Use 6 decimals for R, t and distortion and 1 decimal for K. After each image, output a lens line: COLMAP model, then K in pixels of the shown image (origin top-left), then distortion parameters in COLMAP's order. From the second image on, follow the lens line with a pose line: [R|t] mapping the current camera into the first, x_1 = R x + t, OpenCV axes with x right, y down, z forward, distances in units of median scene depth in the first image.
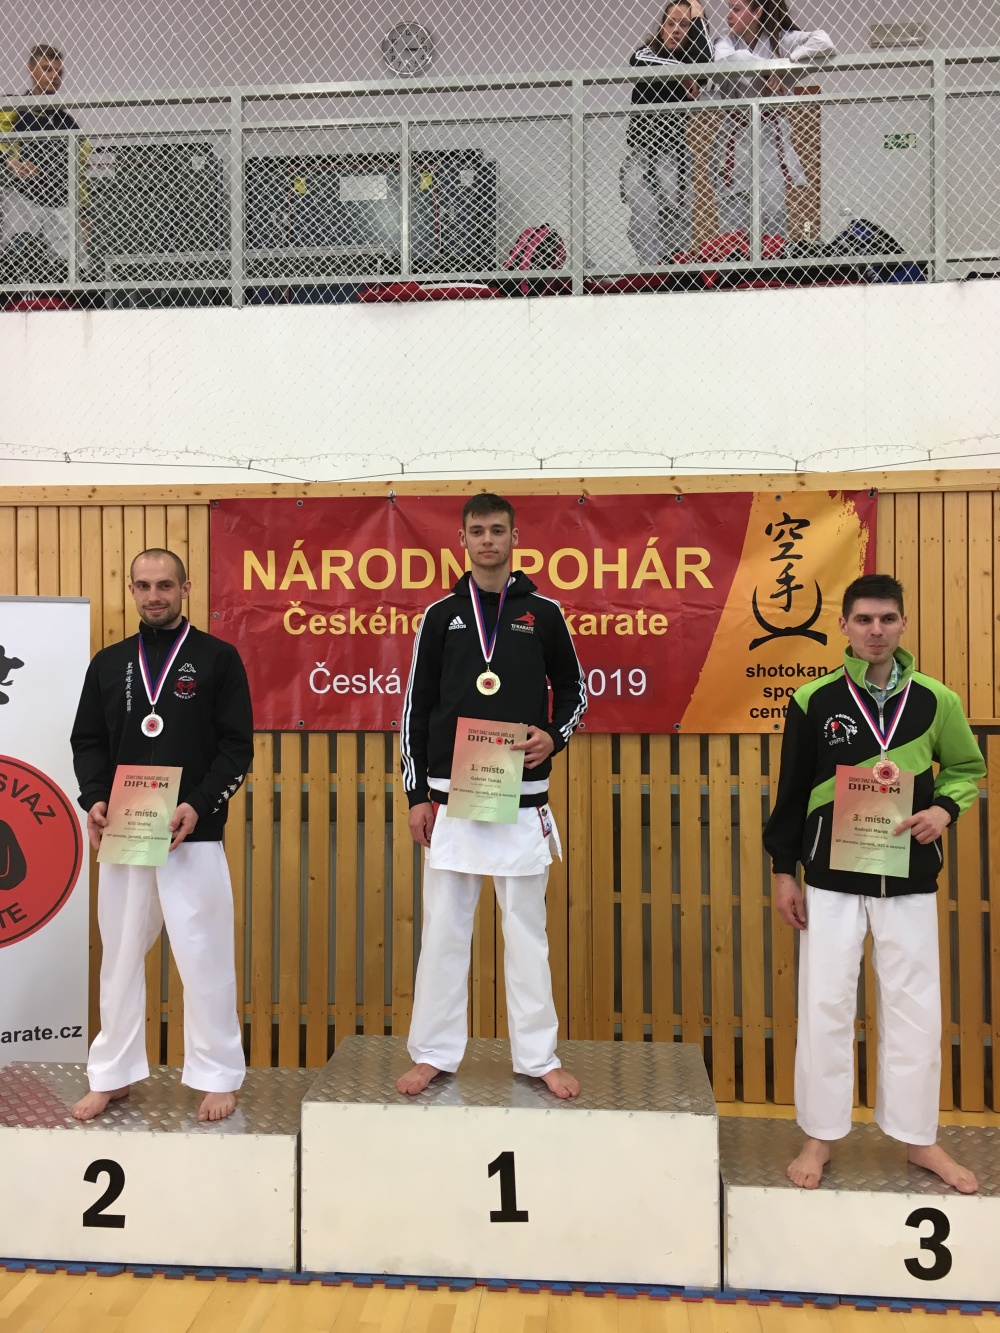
lens RADIAL K [[1134.0, 0, 501.0], [0, 1134.0, 665.4], [0, 0, 1]] dist [0.077524, -0.100112]
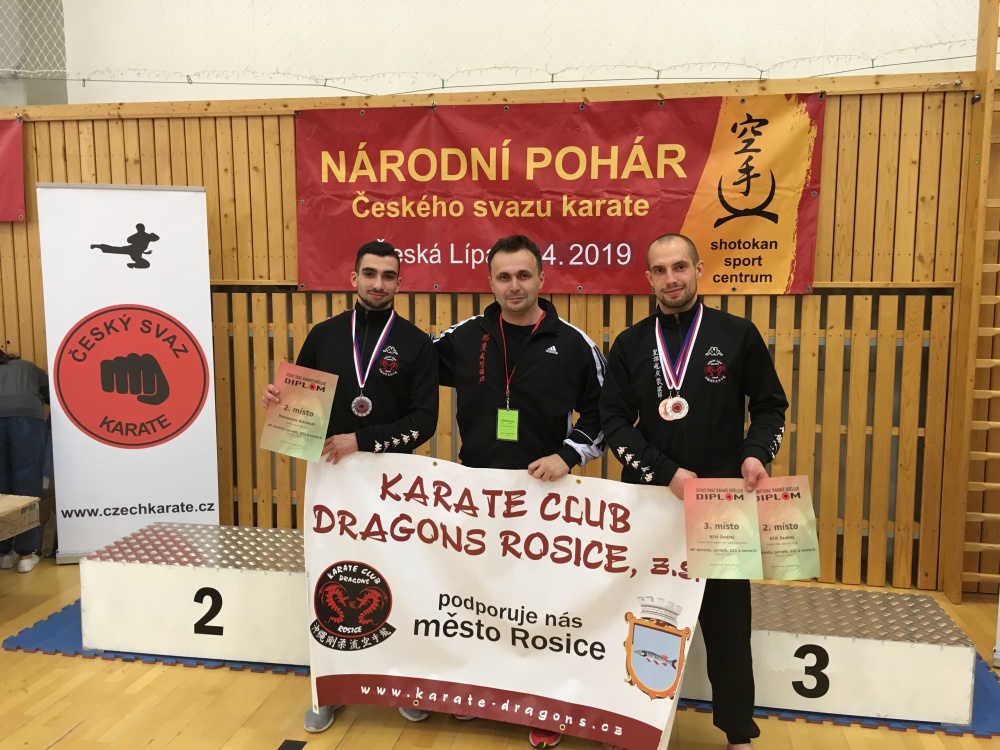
lens RADIAL K [[850.7, 0, 499.4], [0, 850.7, 376.5], [0, 0, 1]] dist [0.077524, -0.100112]
pose [[0.995908, 0.014844, -0.089146, 0.068475], [-0.003949, 0.992624, 0.121170, 0.035581], [0.090287, -0.120322, 0.988621, 0.026221]]
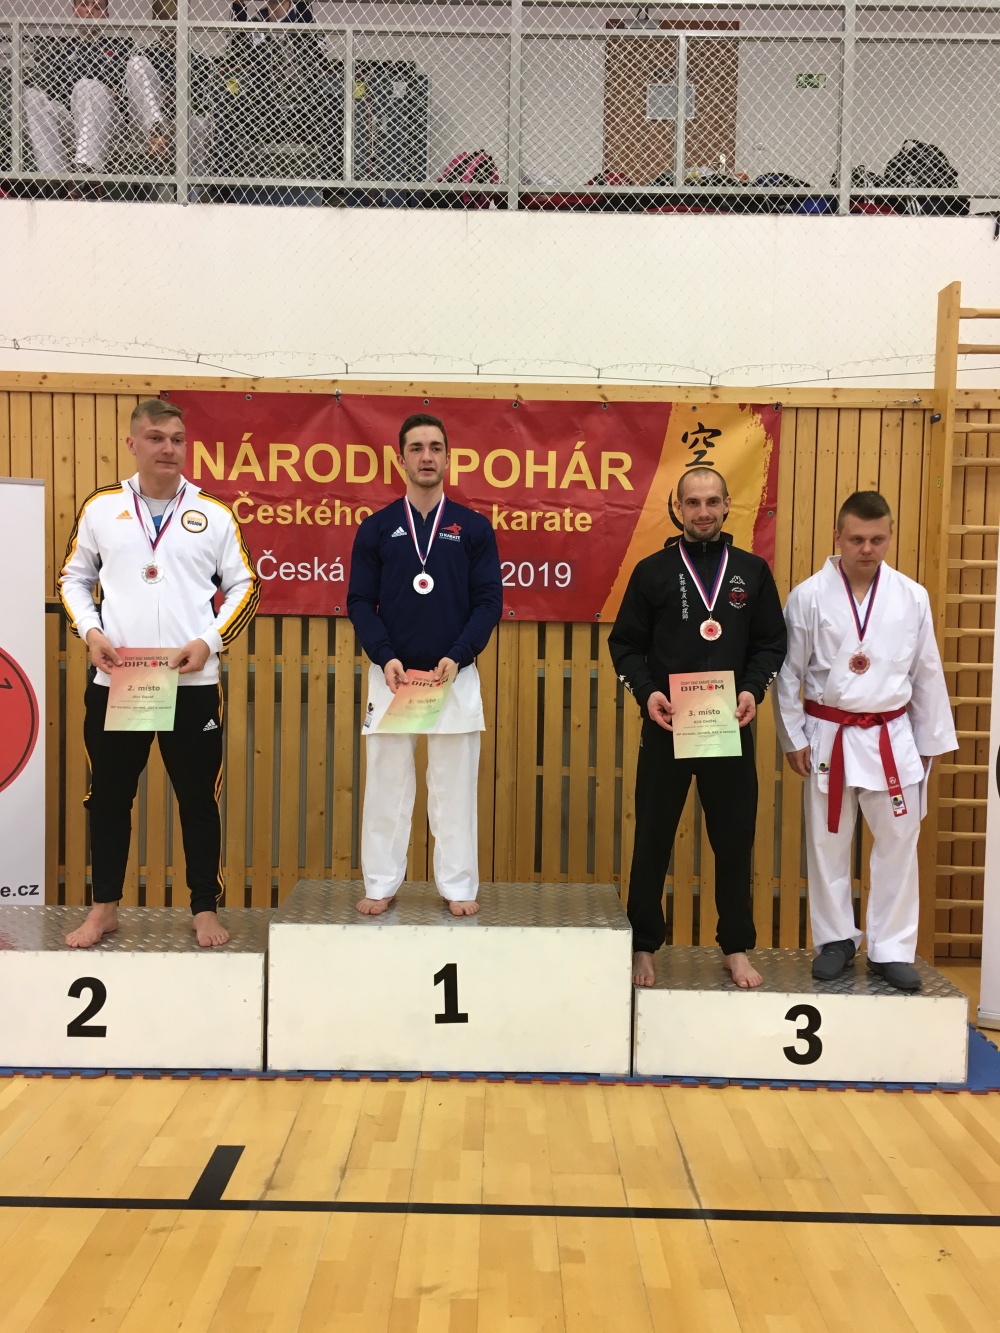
lens RADIAL K [[1134.0, 0, 504.4], [0, 1134.0, 668.2], [0, 0, 1]] dist [0.077524, -0.100112]
pose [[0.995516, 0.015478, 0.093320, -0.037001], [-0.021032, 0.998046, 0.058829, 0.041393], [-0.092227, -0.060528, 0.993897, -0.088538]]
